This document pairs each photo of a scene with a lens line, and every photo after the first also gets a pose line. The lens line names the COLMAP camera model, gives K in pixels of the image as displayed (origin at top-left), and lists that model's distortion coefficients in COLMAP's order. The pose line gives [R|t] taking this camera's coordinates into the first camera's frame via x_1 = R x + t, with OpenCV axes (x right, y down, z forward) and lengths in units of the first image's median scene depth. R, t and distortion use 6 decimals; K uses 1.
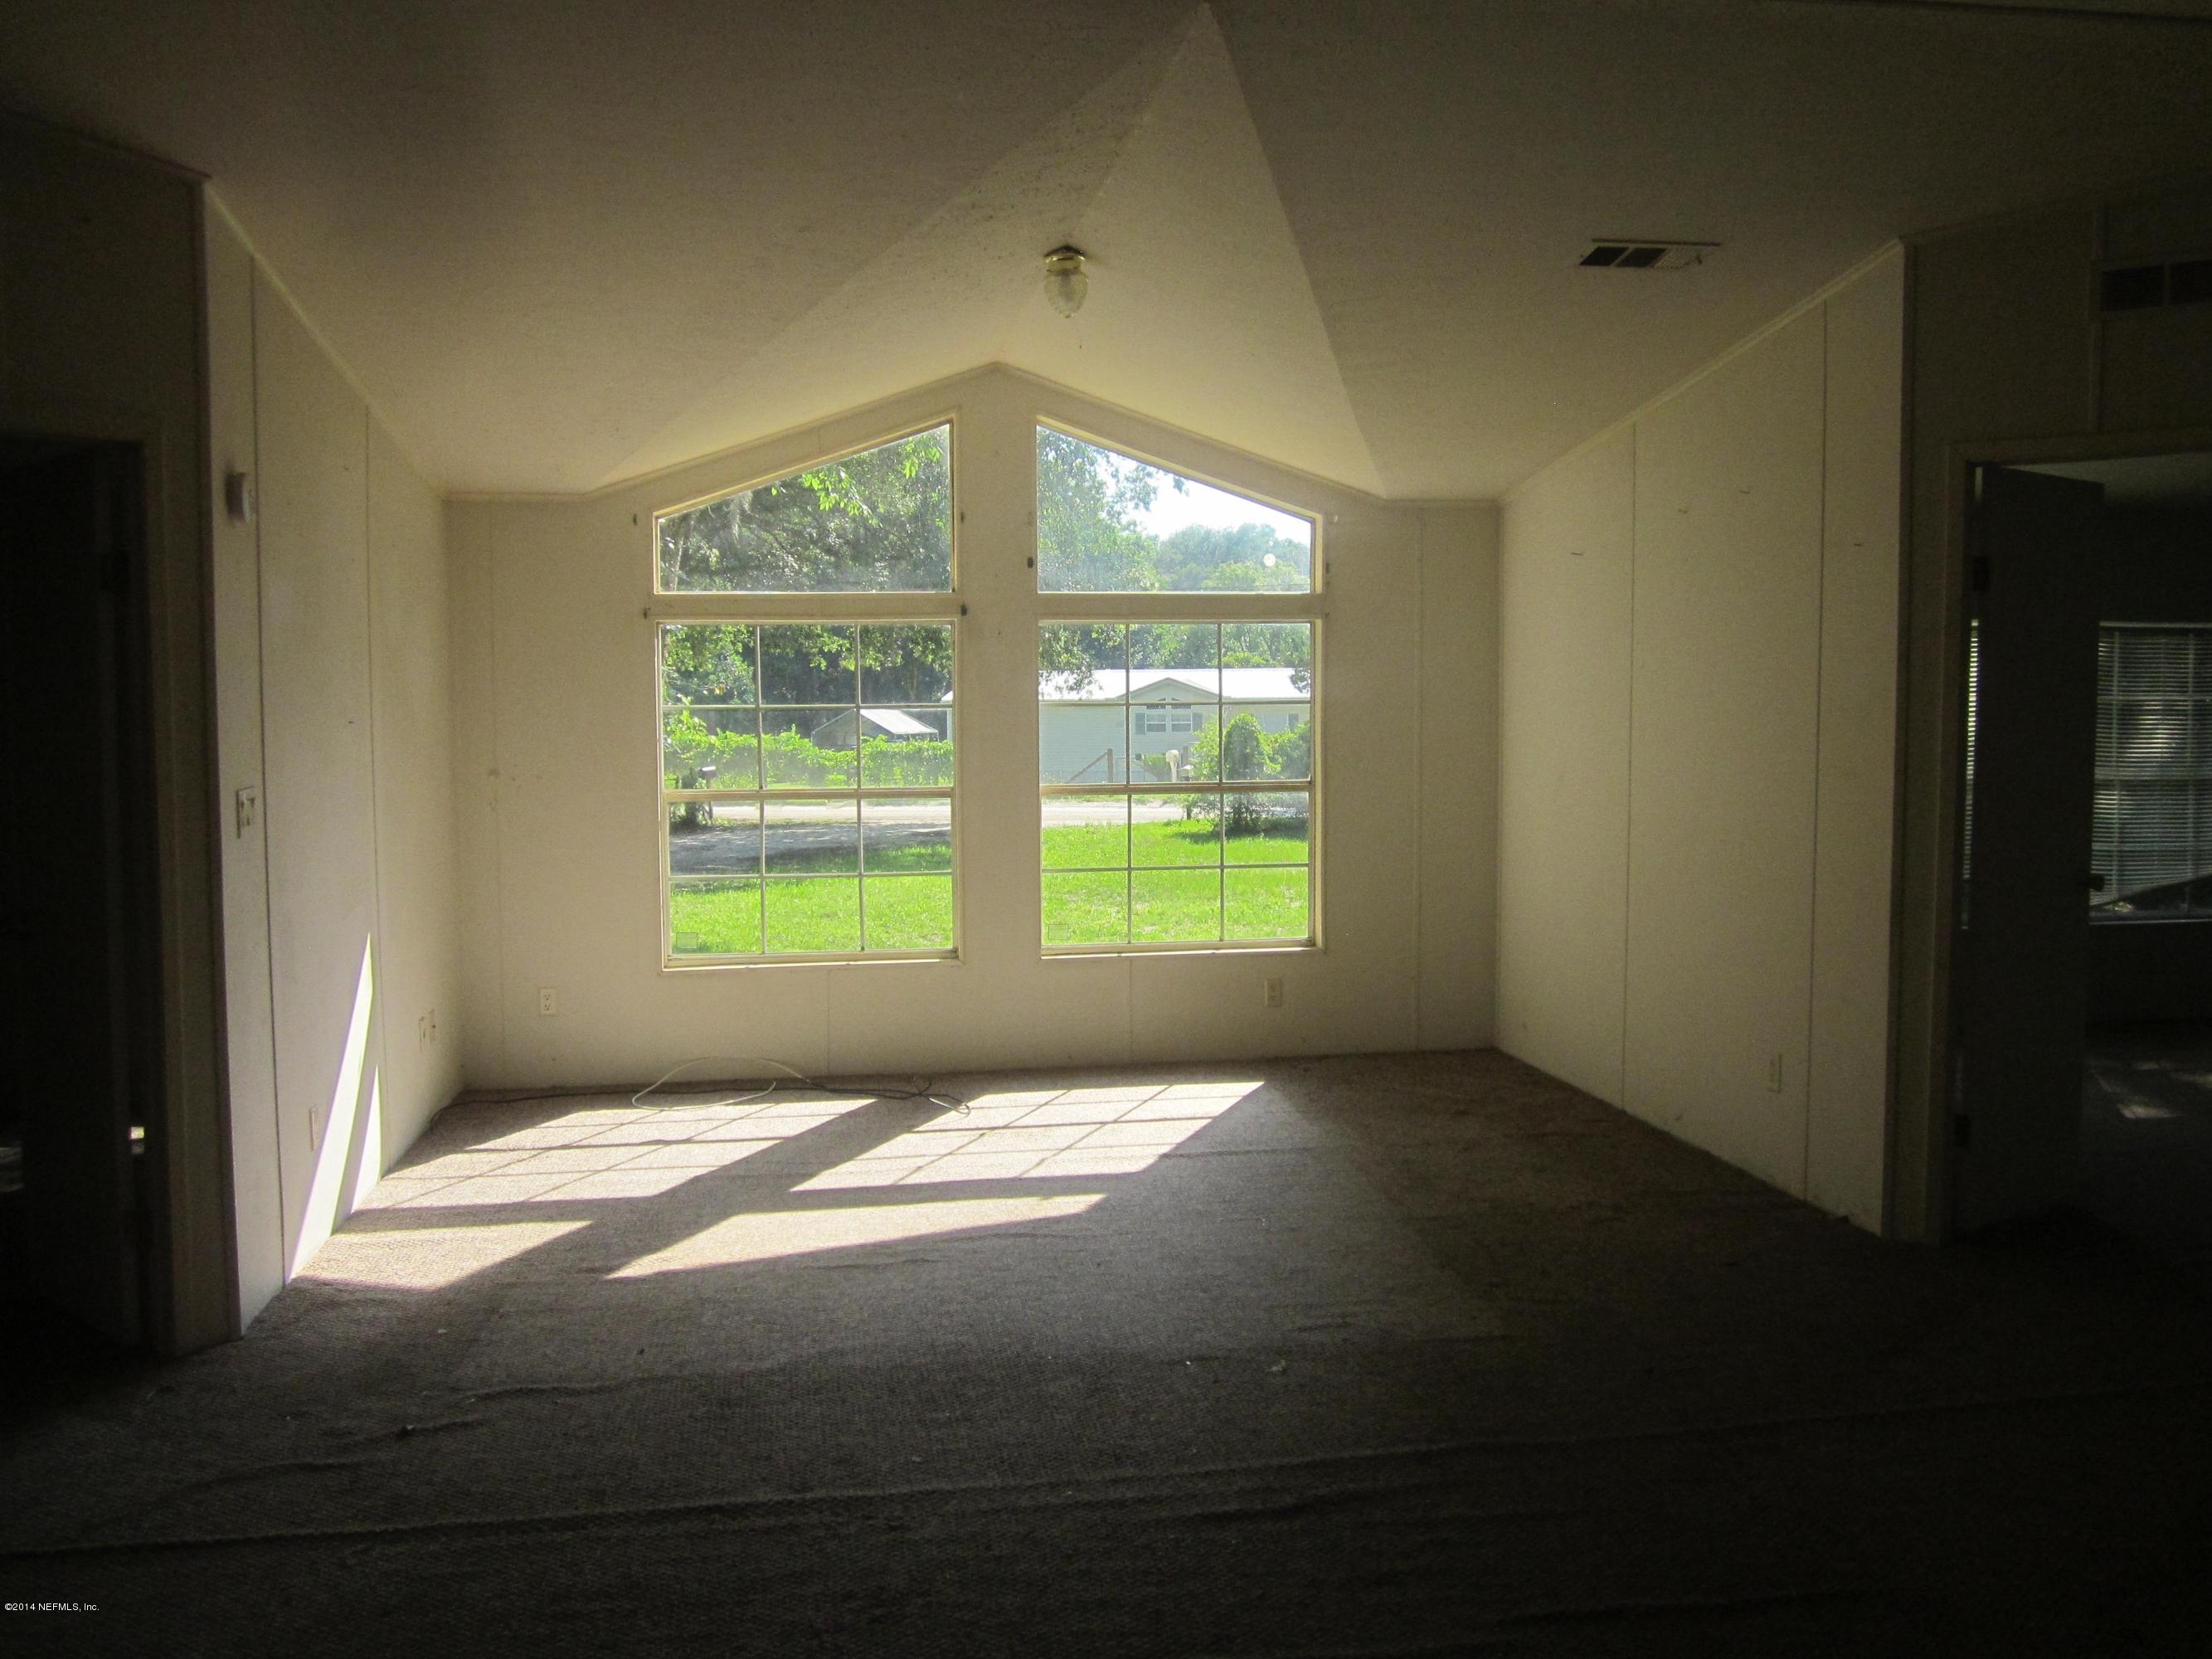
lens RADIAL K [[1836.2, 0, 1106.0], [0, 1836.2, 829.5], [0, 0, 1]] dist [-0.028632, -0.002103]
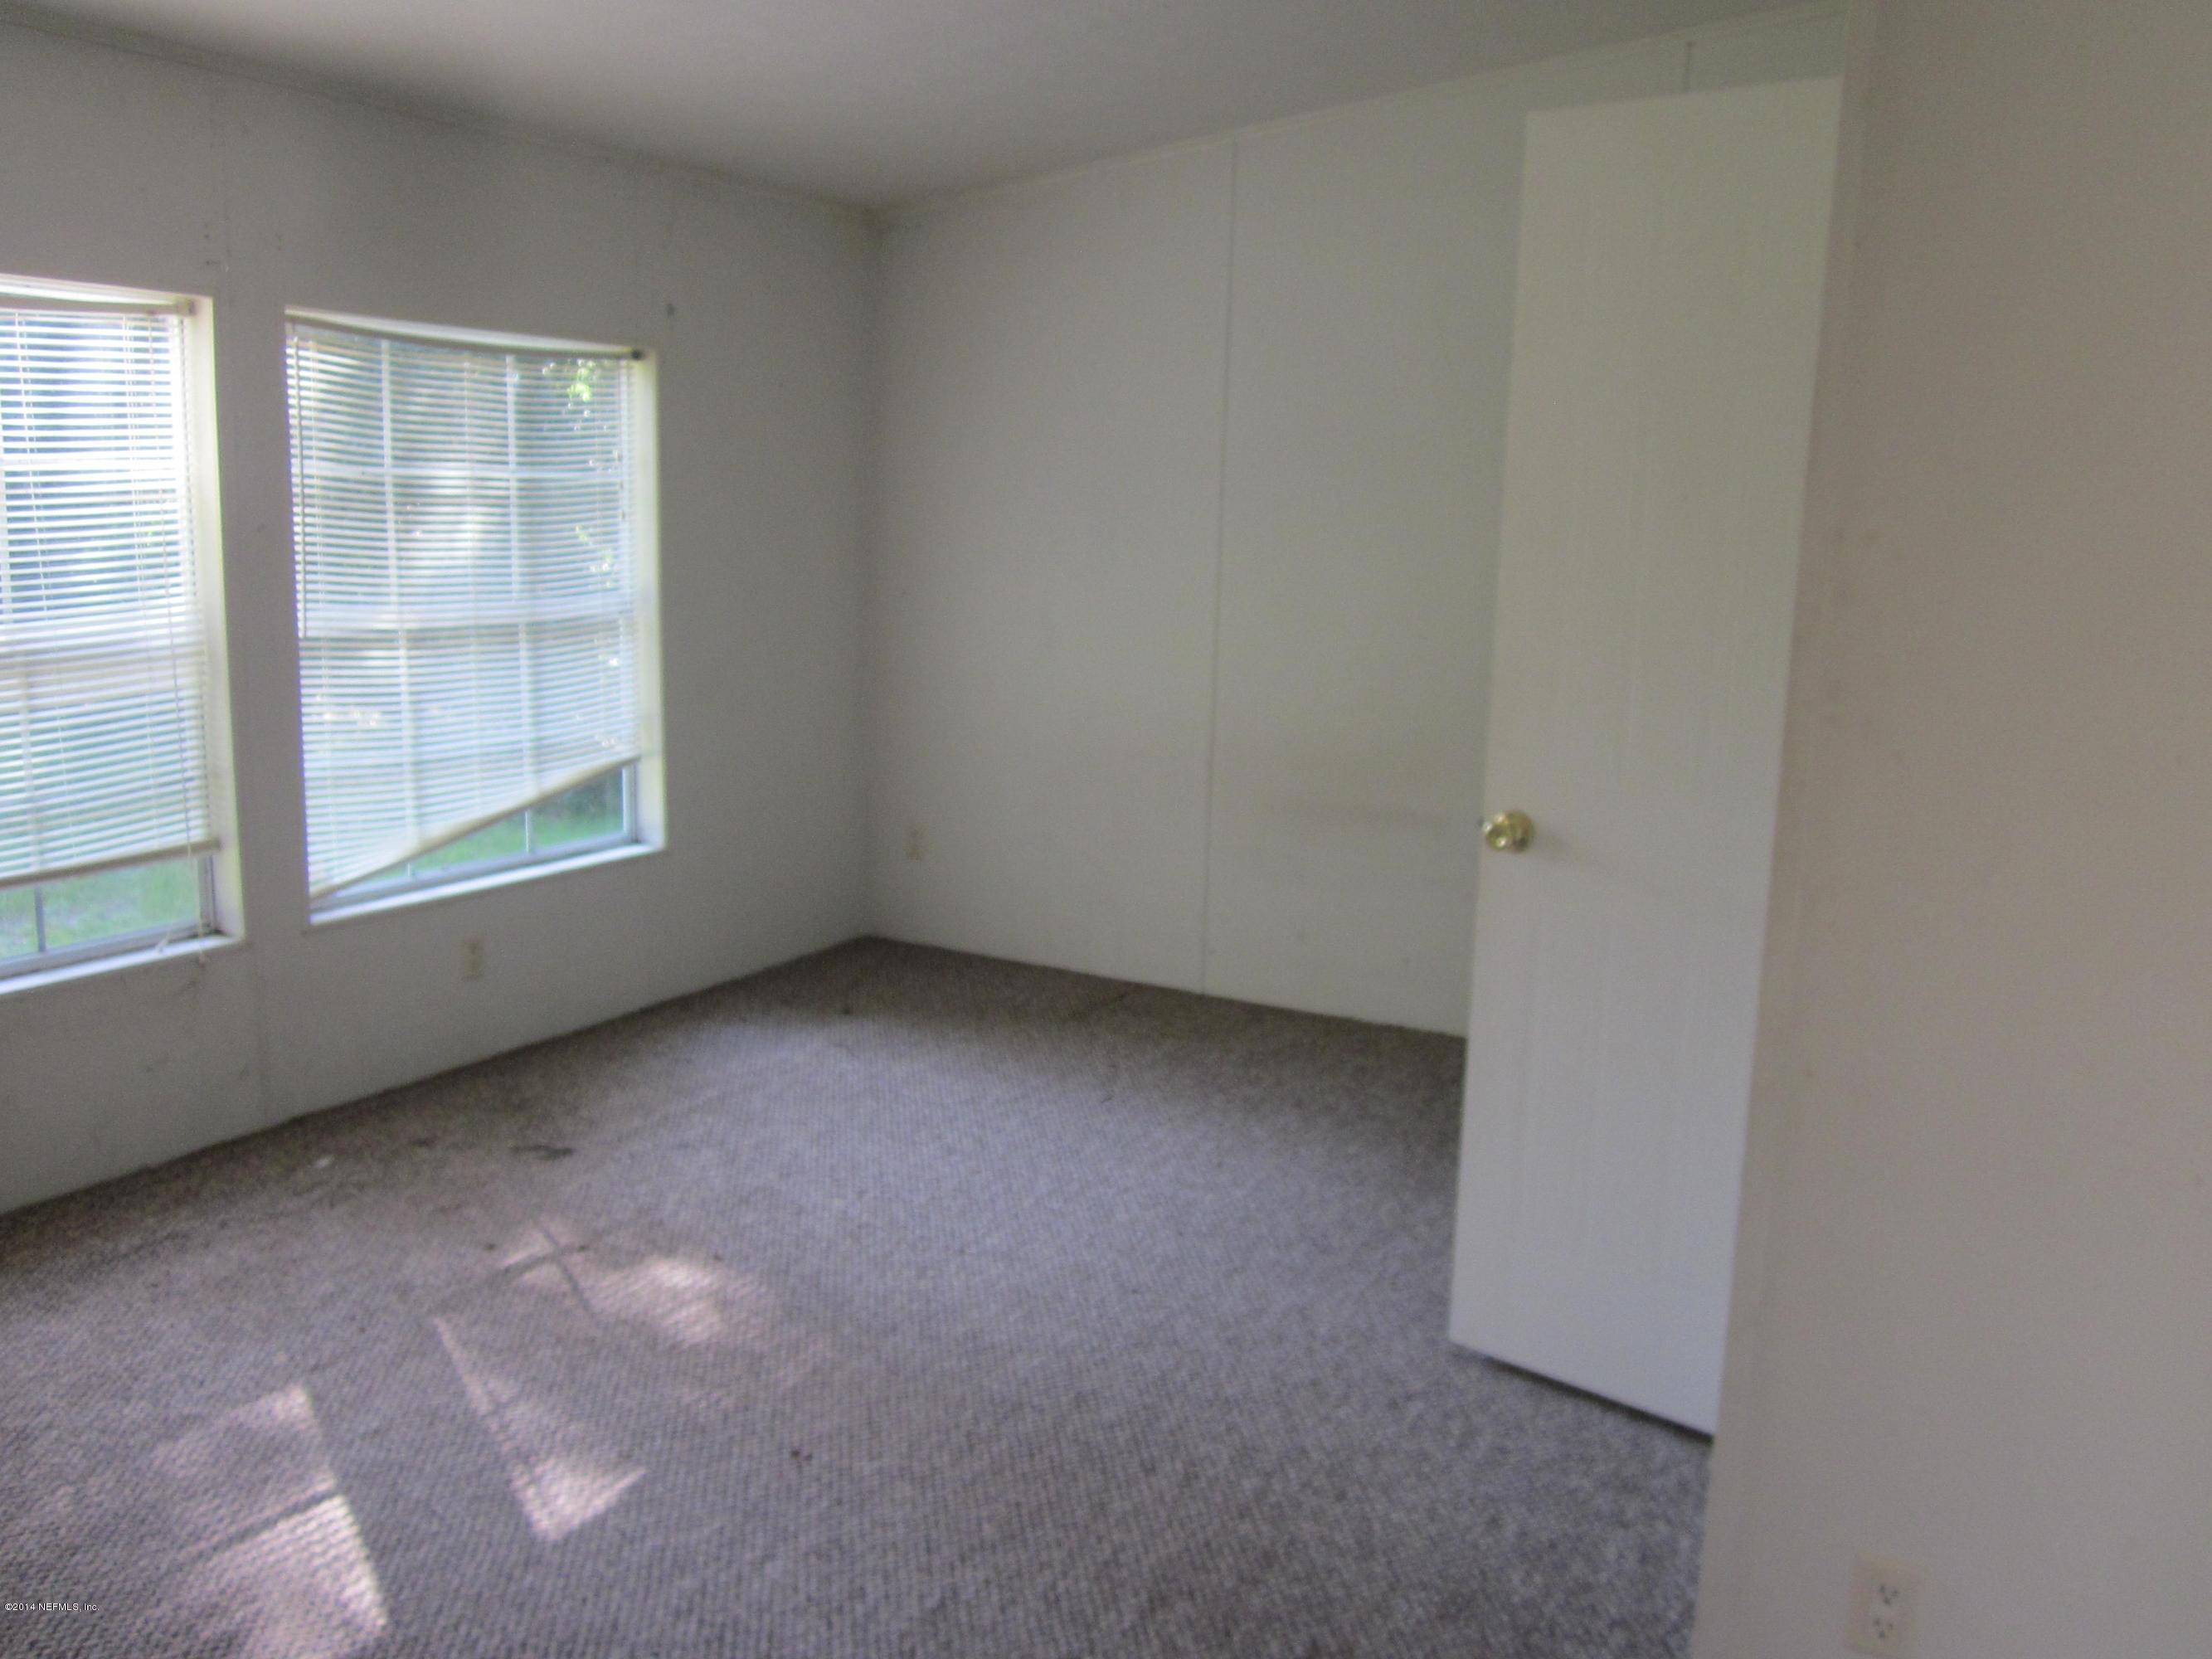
lens RADIAL K [[1836.2, 0, 1106.0], [0, 1836.2, 829.5], [0, 0, 1]] dist [-0.028632, -0.002103]
pose [[0.621271, -0.126011, 0.773397, 0.264471], [0.023968, 0.989579, 0.141981, -0.039966], [-0.783229, -0.069671, 0.617817, 0.505789]]
